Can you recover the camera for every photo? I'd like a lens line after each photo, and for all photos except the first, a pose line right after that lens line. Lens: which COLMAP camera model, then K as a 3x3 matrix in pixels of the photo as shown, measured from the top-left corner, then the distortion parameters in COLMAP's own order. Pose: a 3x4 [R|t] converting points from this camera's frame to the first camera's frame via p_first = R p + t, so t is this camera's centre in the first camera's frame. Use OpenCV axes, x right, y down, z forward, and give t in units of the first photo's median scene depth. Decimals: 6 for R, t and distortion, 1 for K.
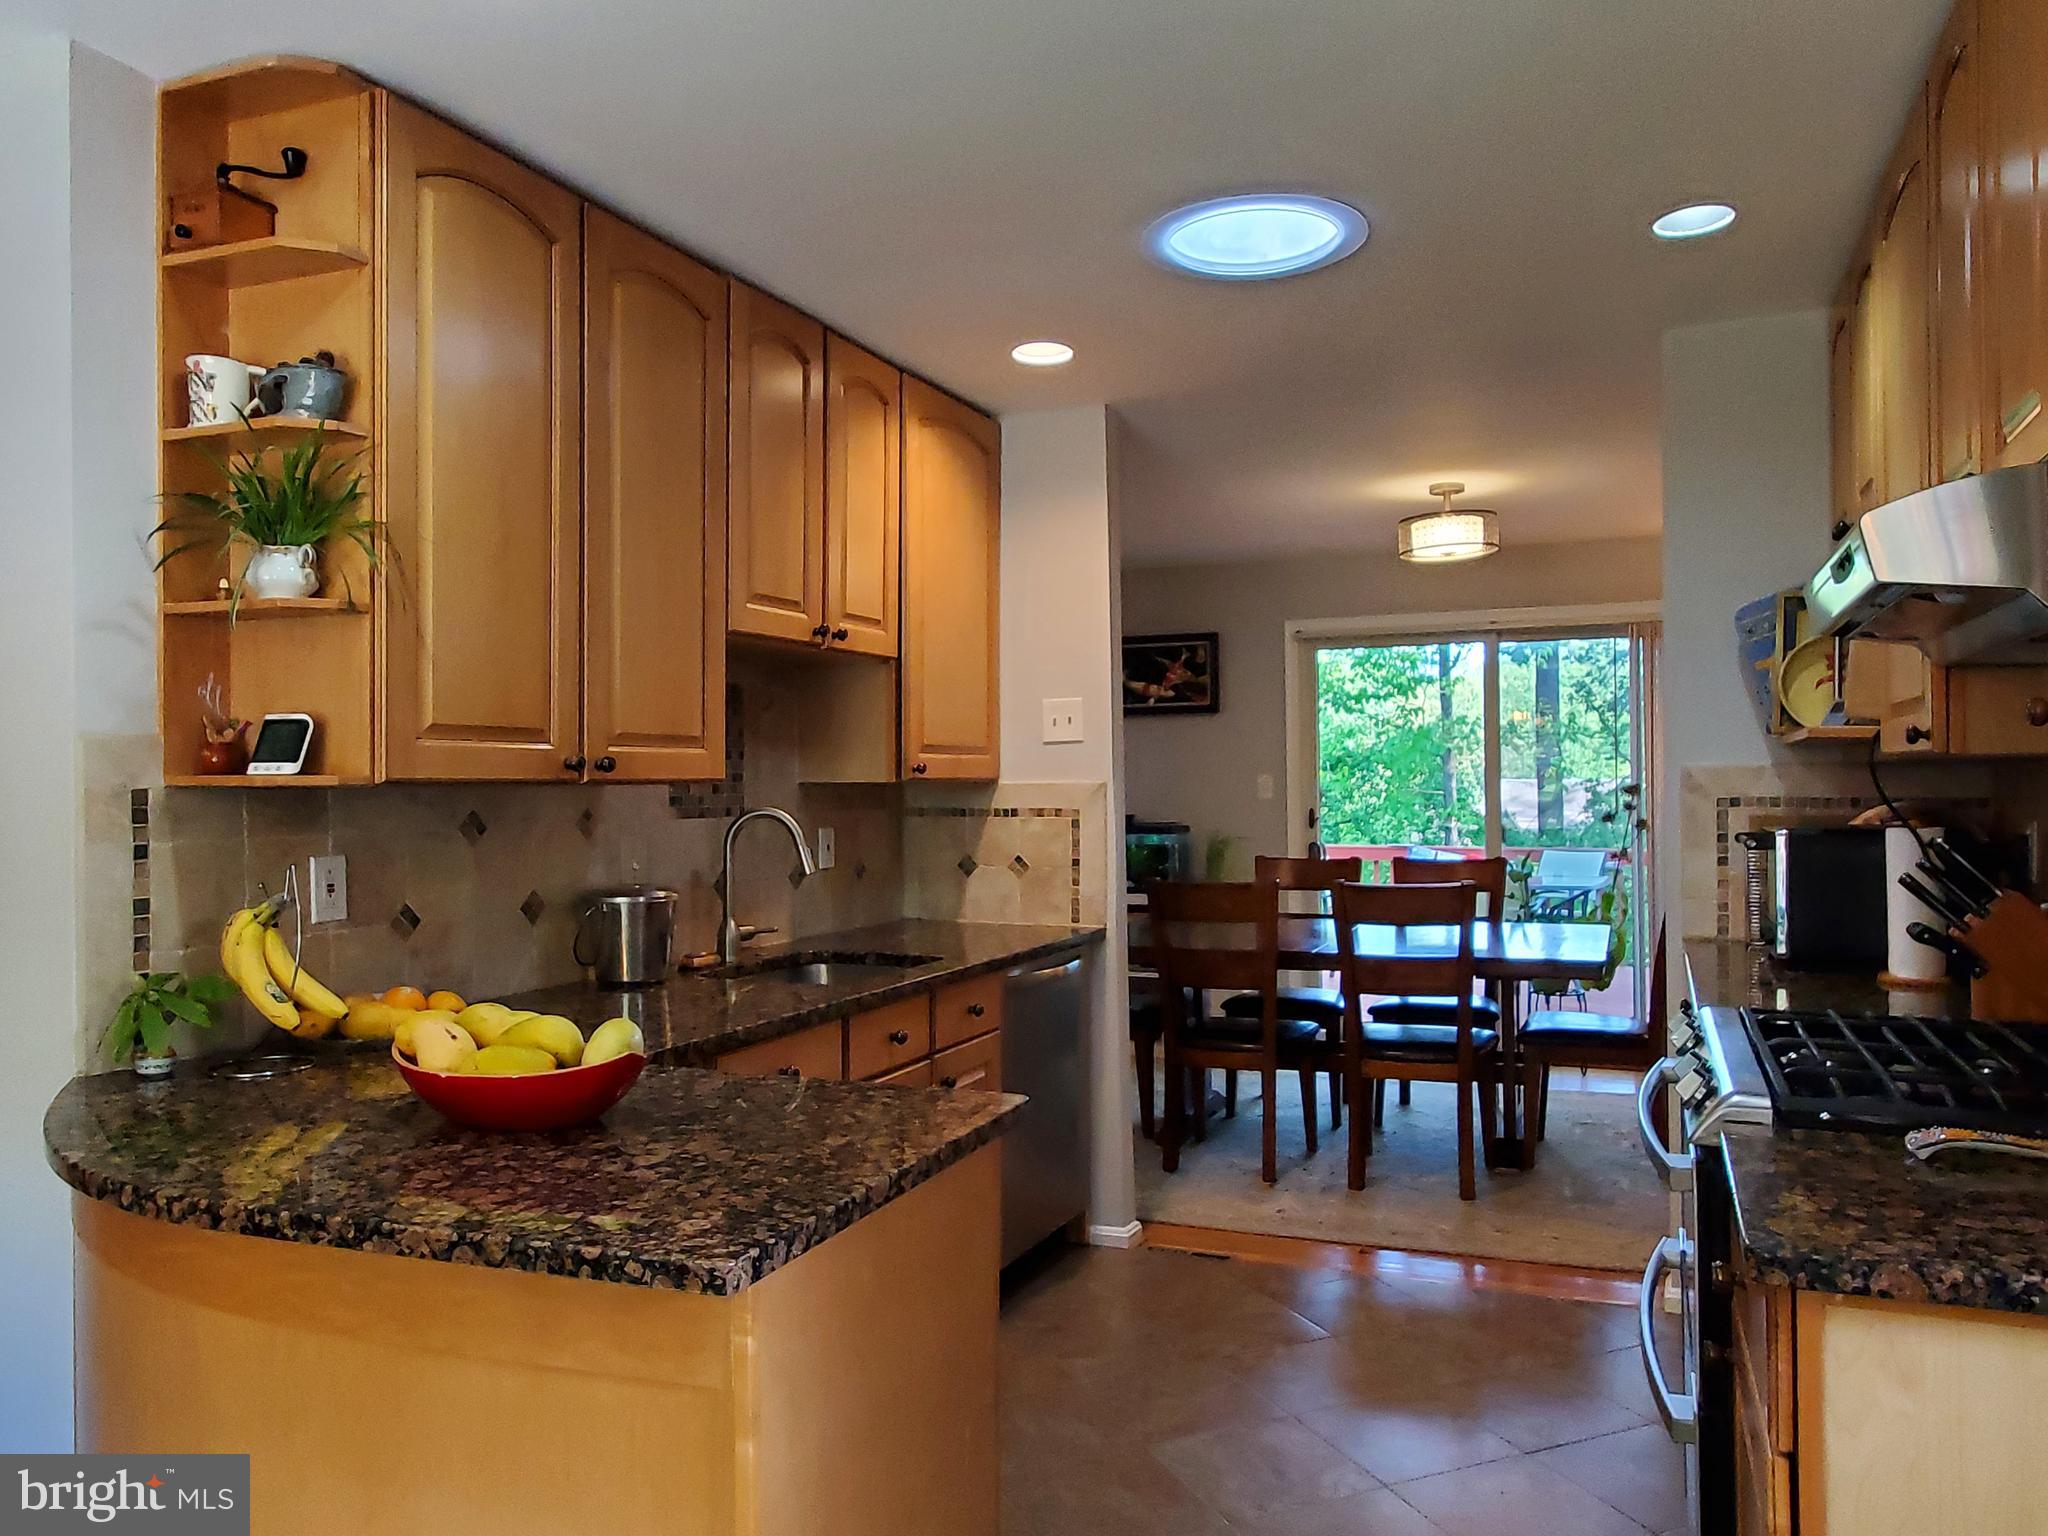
lens RADIAL K [[1446.6, 0, 1043.9], [0, 1446.6, 780.4], [0, 0, 1]] dist [0.012500, -0.008470]
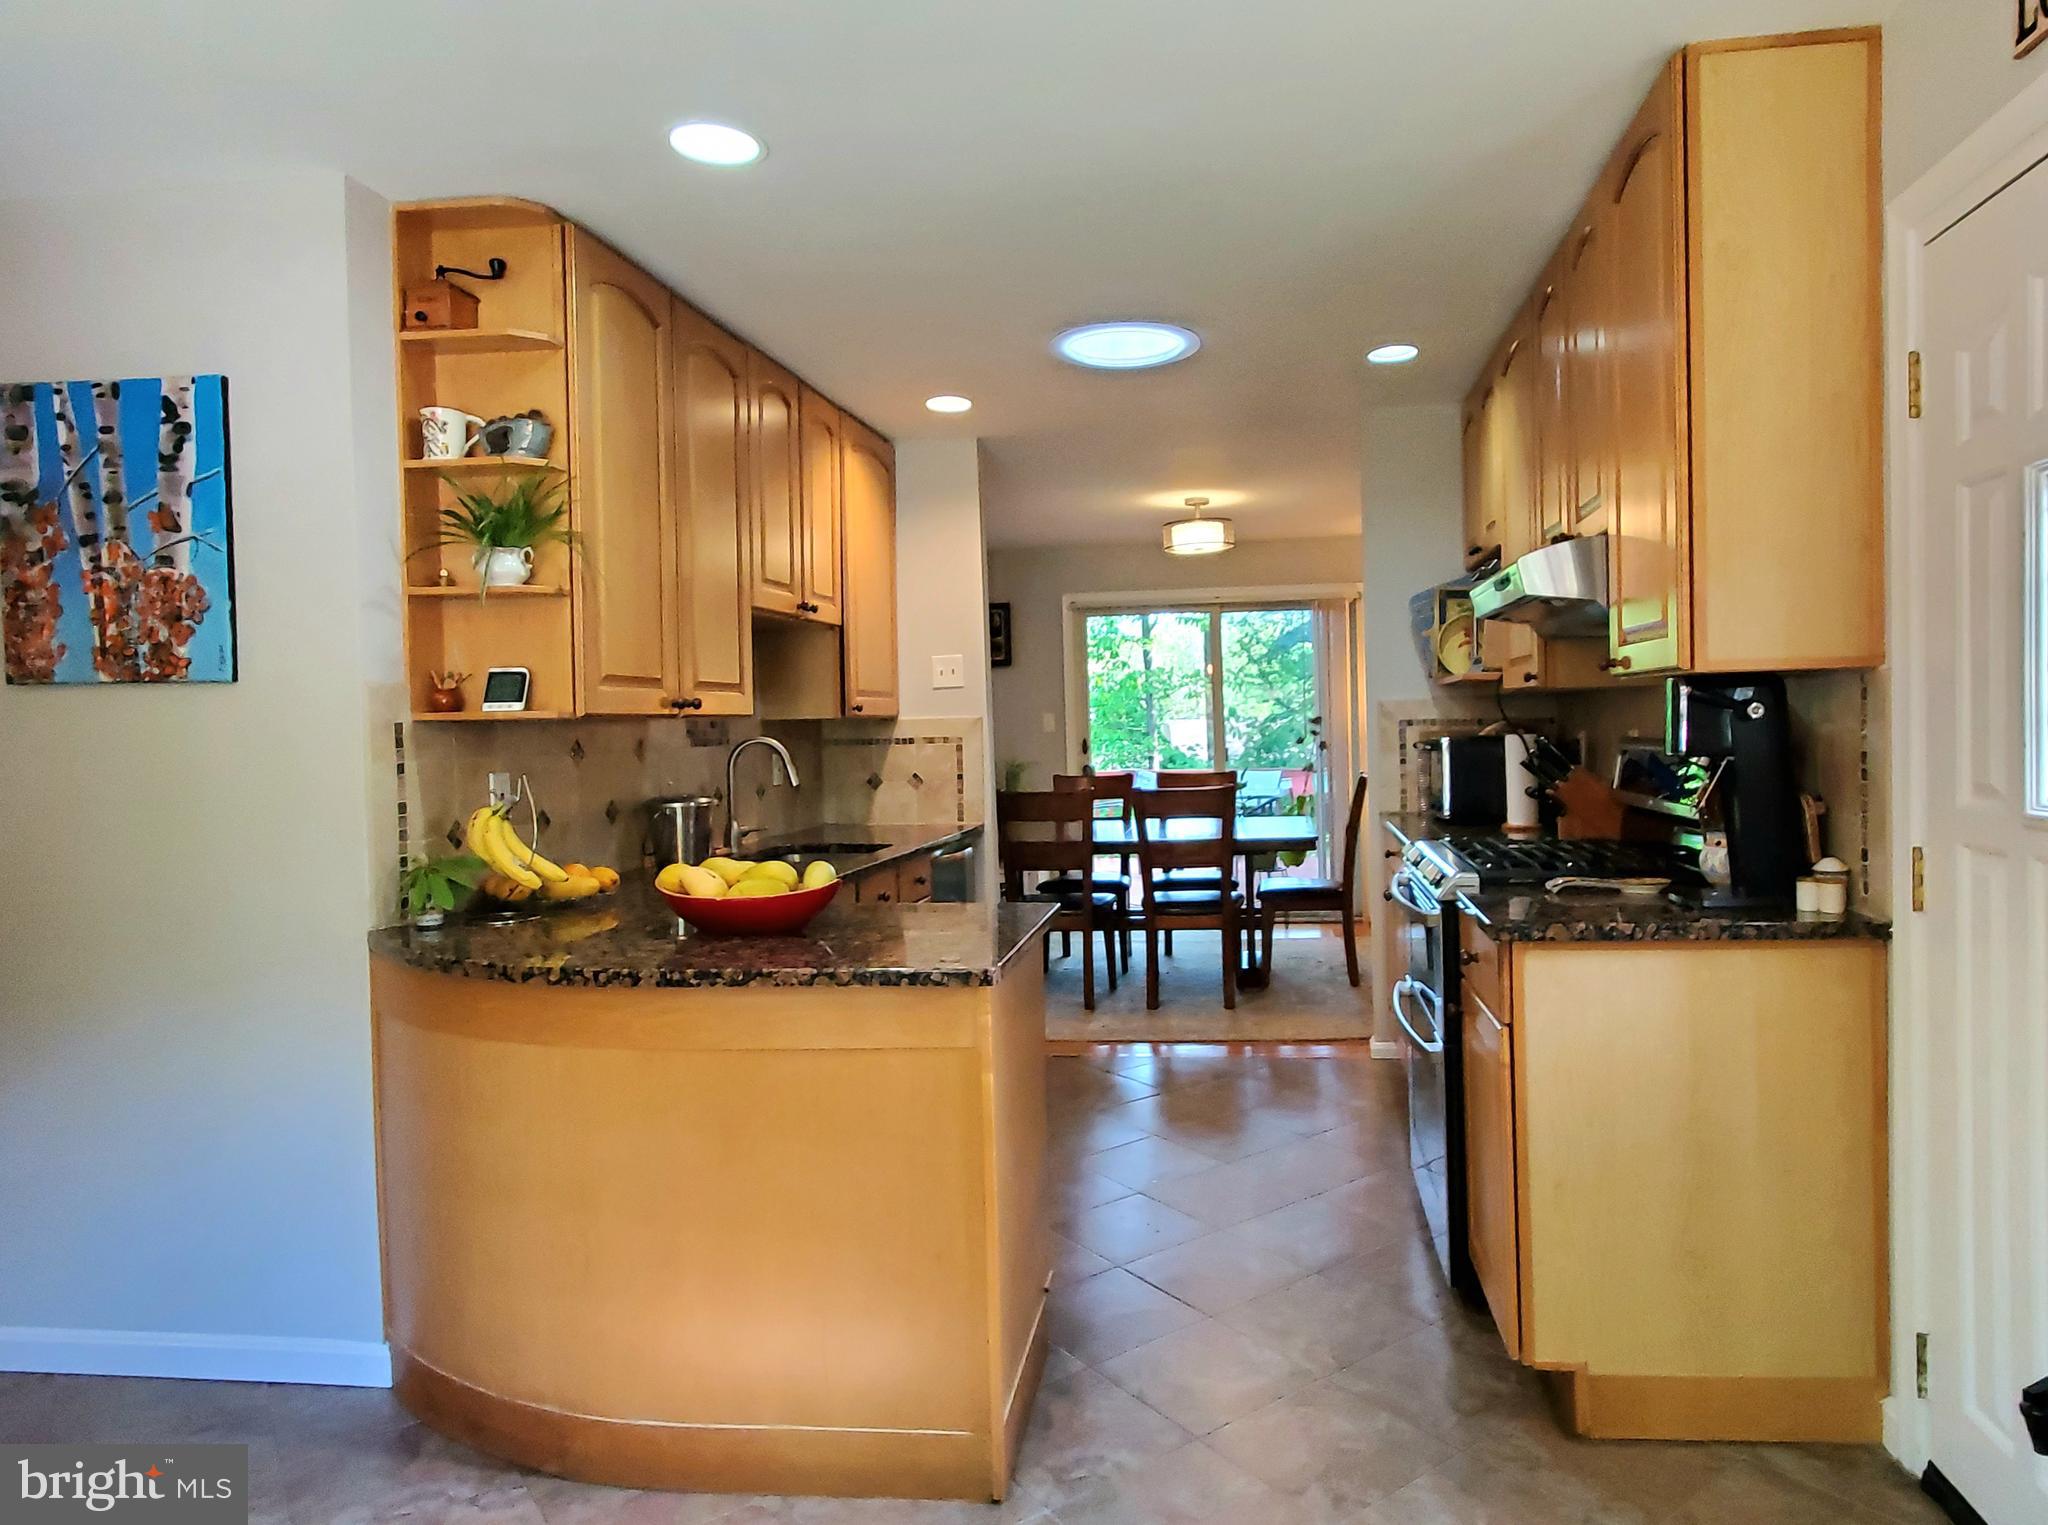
lens RADIAL K [[1254.6, 0, 1121.6], [0, 1254.6, 735.1], [0, 0, 1]] dist [0.006580, 0.007580]
pose [[0.964284, -0.017344, 0.264303, -0.210291], [0.015093, 0.999830, 0.010545, 0.011637], [-0.264441, -0.006179, 0.964382, -0.249297]]
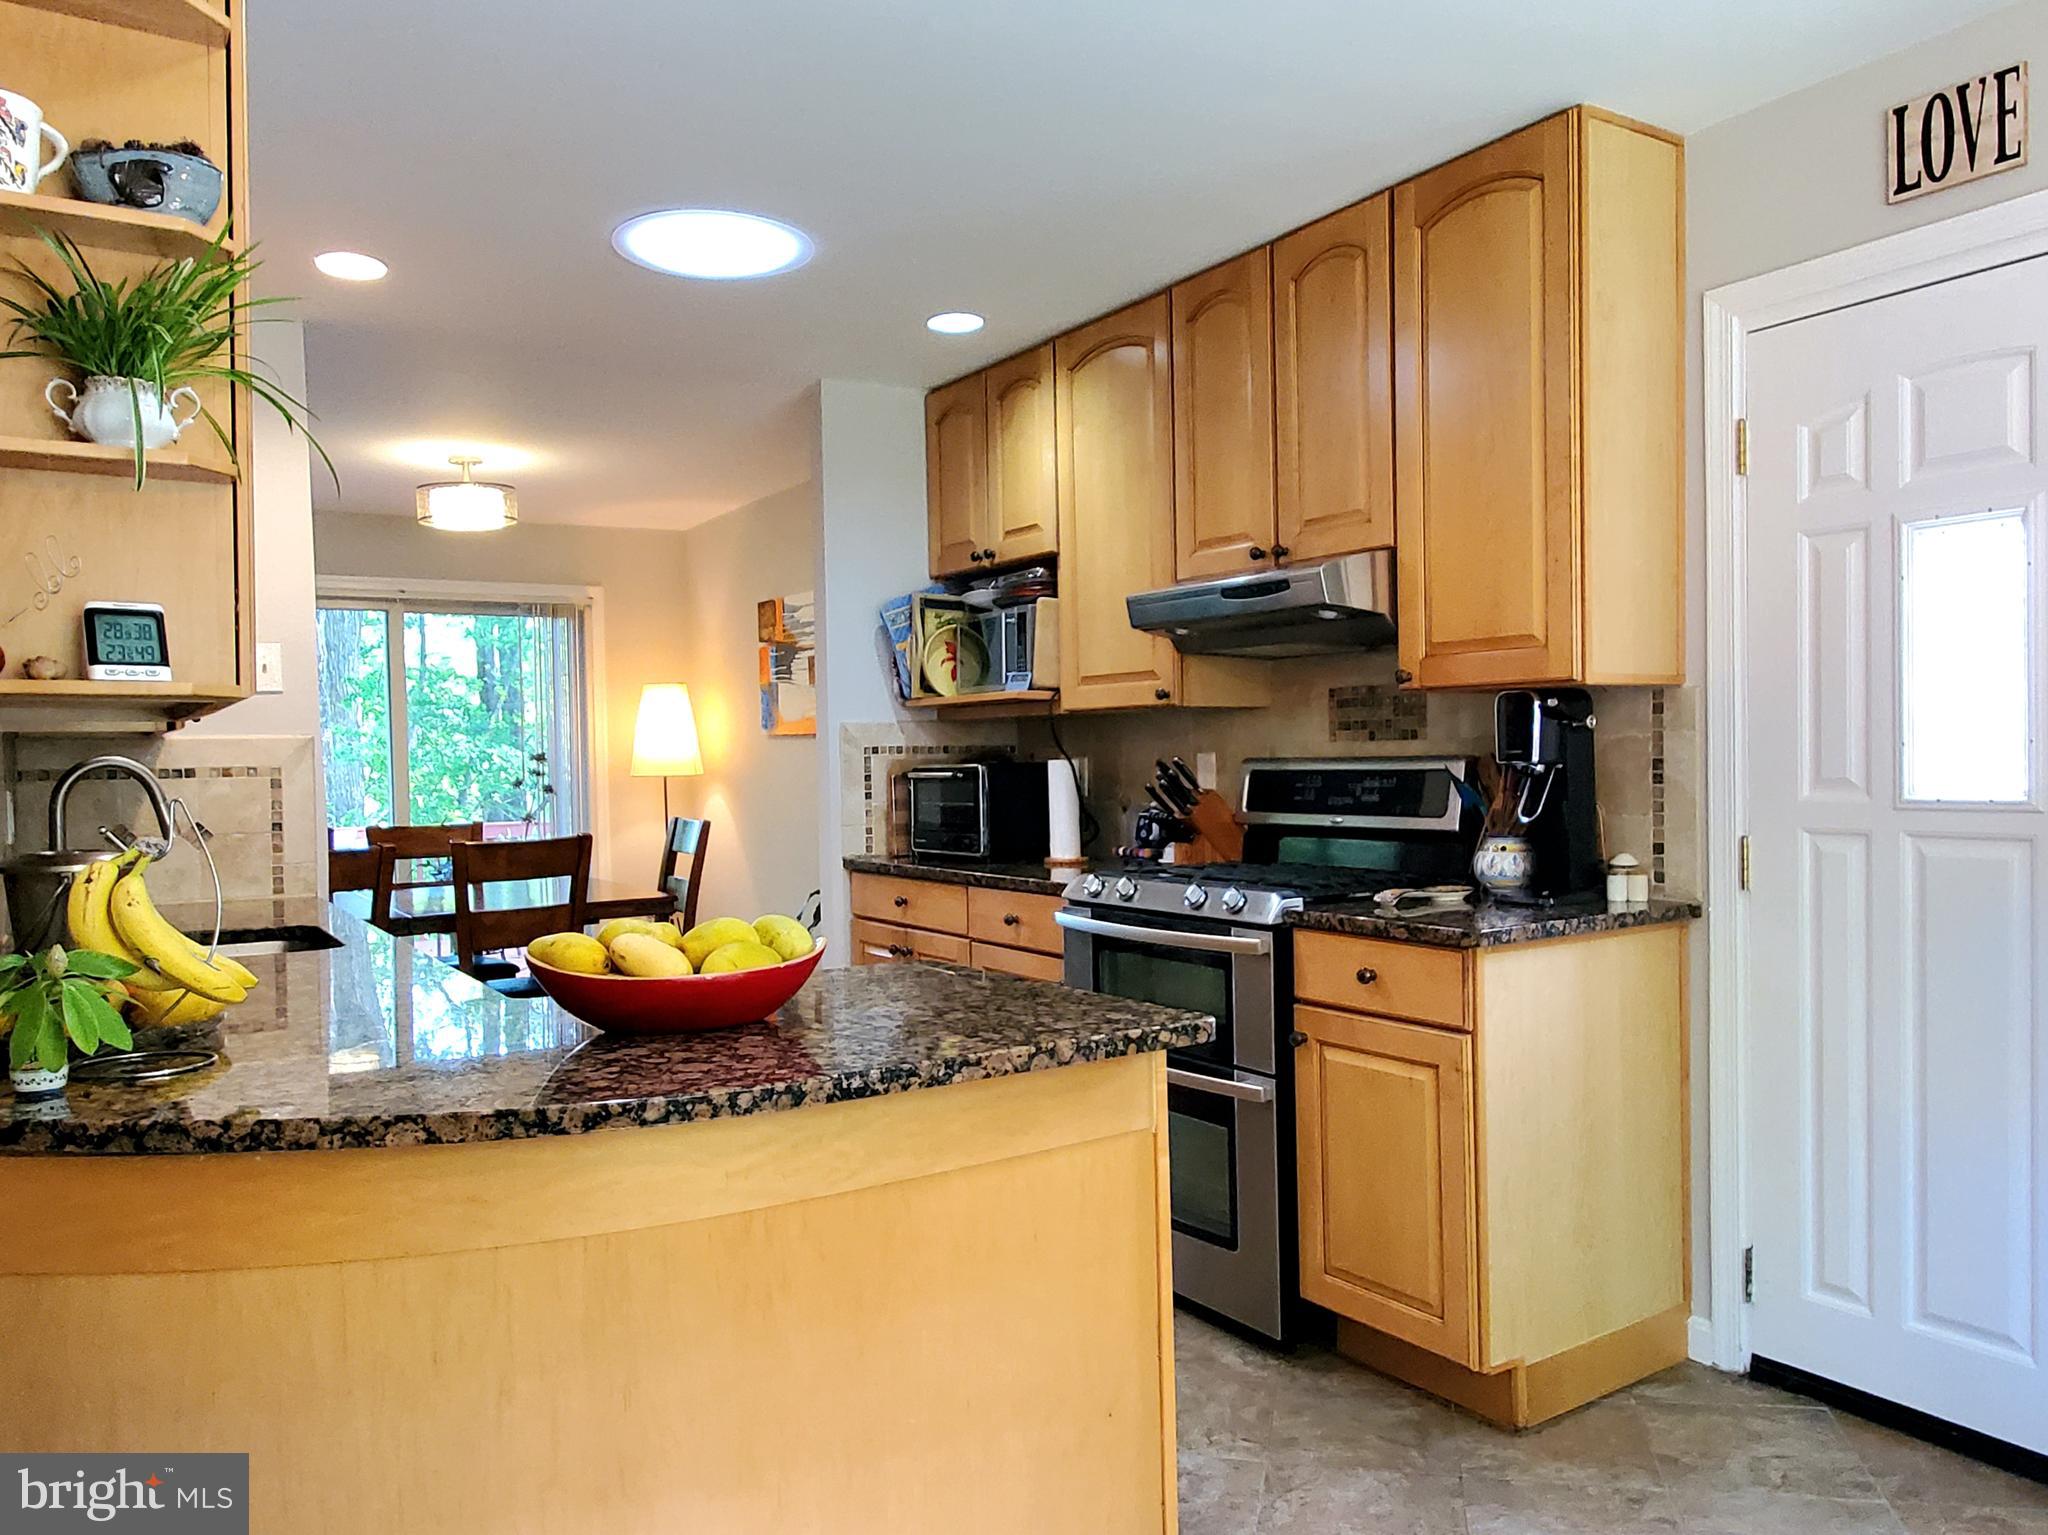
lens RADIAL K [[1488.2, 0, 1024.6], [0, 1488.2, 764.4], [0, 0, 1]] dist [-0.001439, 0.008117]
pose [[0.582862, -0.008787, 0.812523, -0.678100], [0.012602, 0.999919, 0.001773, 0.033491], [-0.812473, 0.009206, 0.582926, 0.127080]]
